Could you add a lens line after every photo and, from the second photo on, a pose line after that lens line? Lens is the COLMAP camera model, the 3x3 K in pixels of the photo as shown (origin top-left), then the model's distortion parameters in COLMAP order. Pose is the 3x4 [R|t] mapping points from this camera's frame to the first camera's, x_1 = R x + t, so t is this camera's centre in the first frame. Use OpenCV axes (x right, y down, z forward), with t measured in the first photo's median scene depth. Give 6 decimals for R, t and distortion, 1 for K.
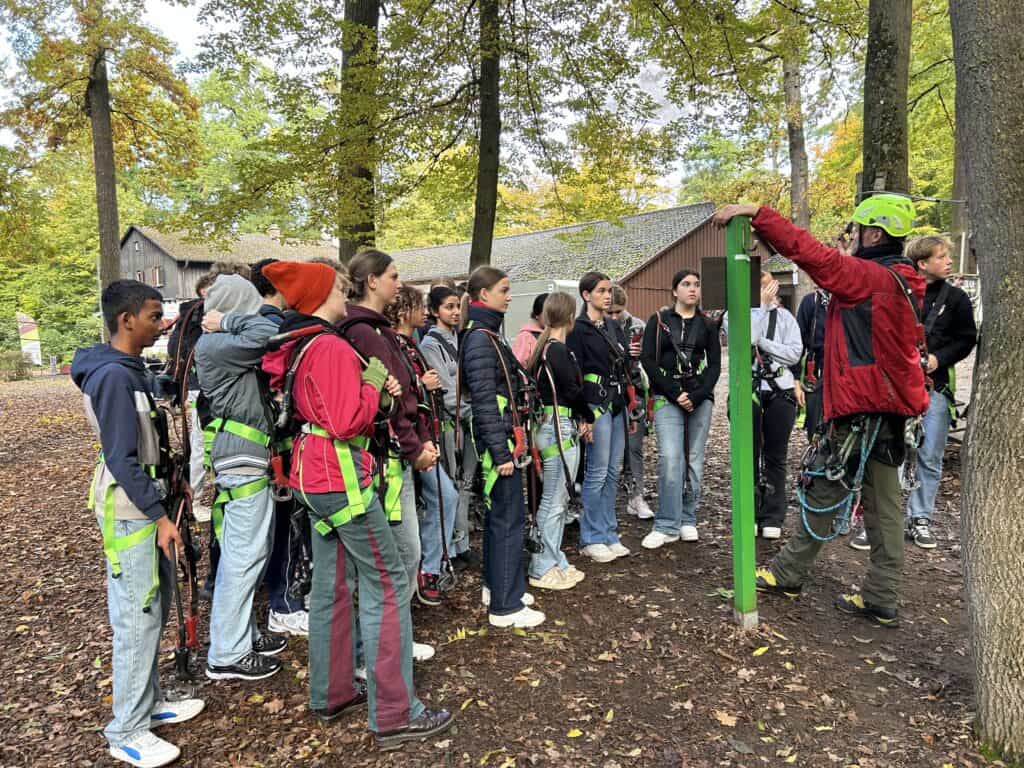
lens RADIAL K [[765.9, 0, 515.4], [0, 765.9, 384.5], [0, 0, 1]] dist [0.014774, 0.000805]
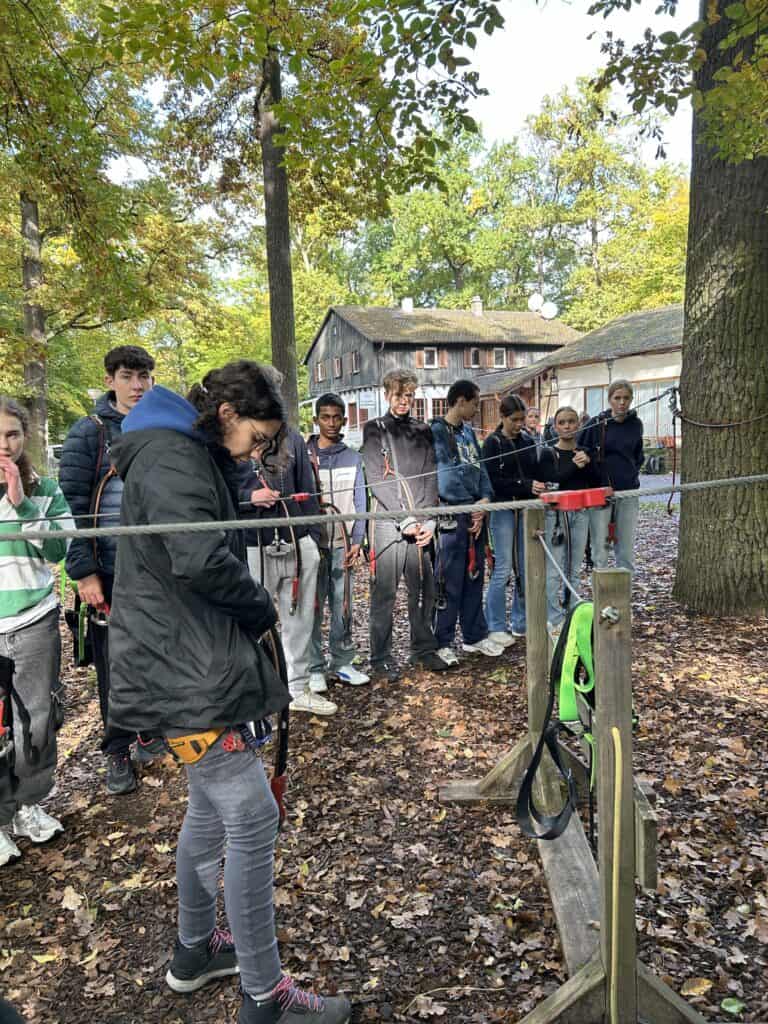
lens RADIAL K [[765.9, 0, 384.8], [0, 765.9, 512.9], [0, 0, 1]] dist [0.014774, 0.000805]
pose [[0.918820, 0.044159, -0.392200, -0.127904], [-0.020185, 0.997678, 0.065042, -0.040074], [0.394161, -0.051845, 0.917578, 0.325610]]
